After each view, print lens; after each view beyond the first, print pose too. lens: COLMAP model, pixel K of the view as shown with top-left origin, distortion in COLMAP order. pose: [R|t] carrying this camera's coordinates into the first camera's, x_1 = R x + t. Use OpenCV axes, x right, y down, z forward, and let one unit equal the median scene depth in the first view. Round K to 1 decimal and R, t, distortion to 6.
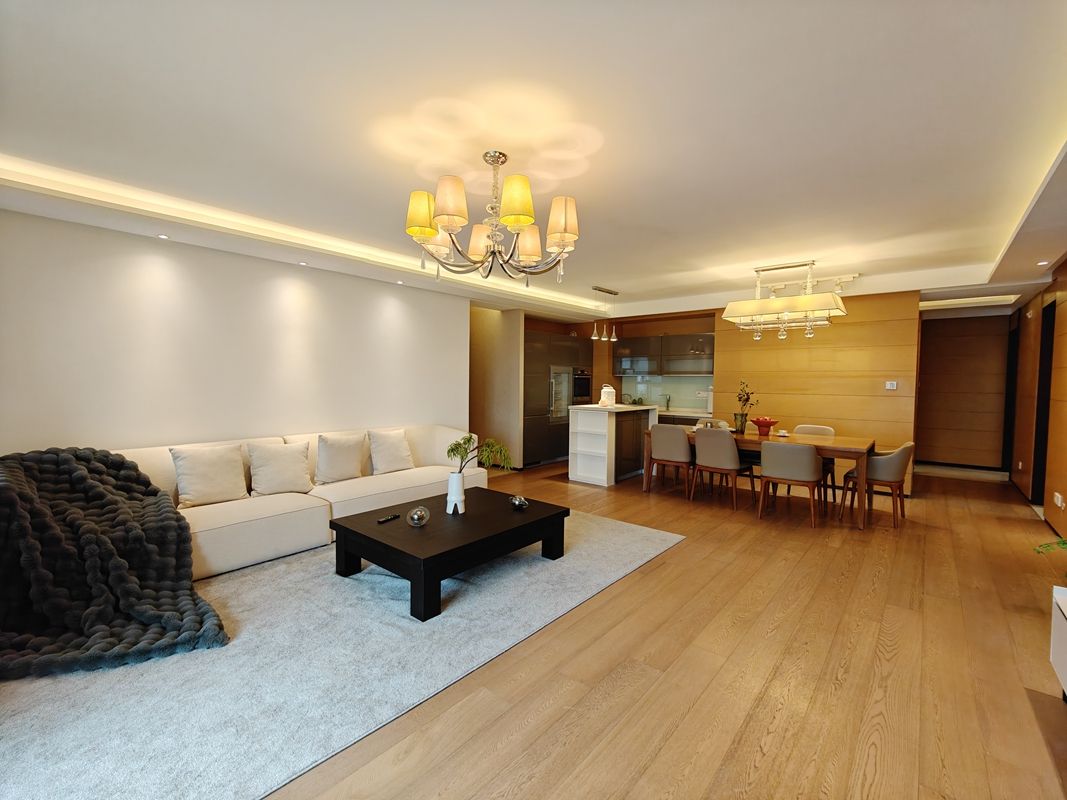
lens RADIAL K [[470.6, 0, 534.7], [0, 470.6, 403.2], [0, 0, 1]] dist [0.003028, -0.000797]
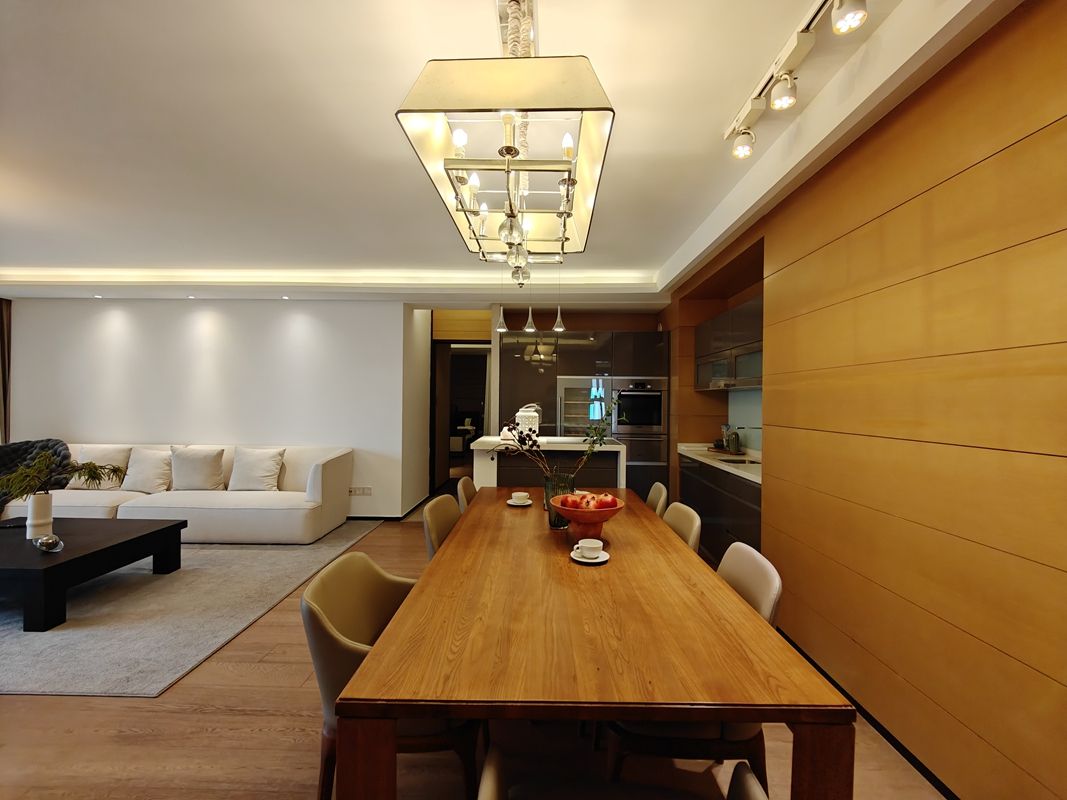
lens RADIAL K [[470.6, 0, 536.0], [0, 470.6, 396.7], [0, 0, 1]] dist [0.003028, -0.000797]
pose [[0.637291, -0.009879, -0.770560, 0.630573], [-0.041064, 0.998062, -0.046757, -0.022345], [0.769529, 0.061440, 0.635650, 0.634143]]
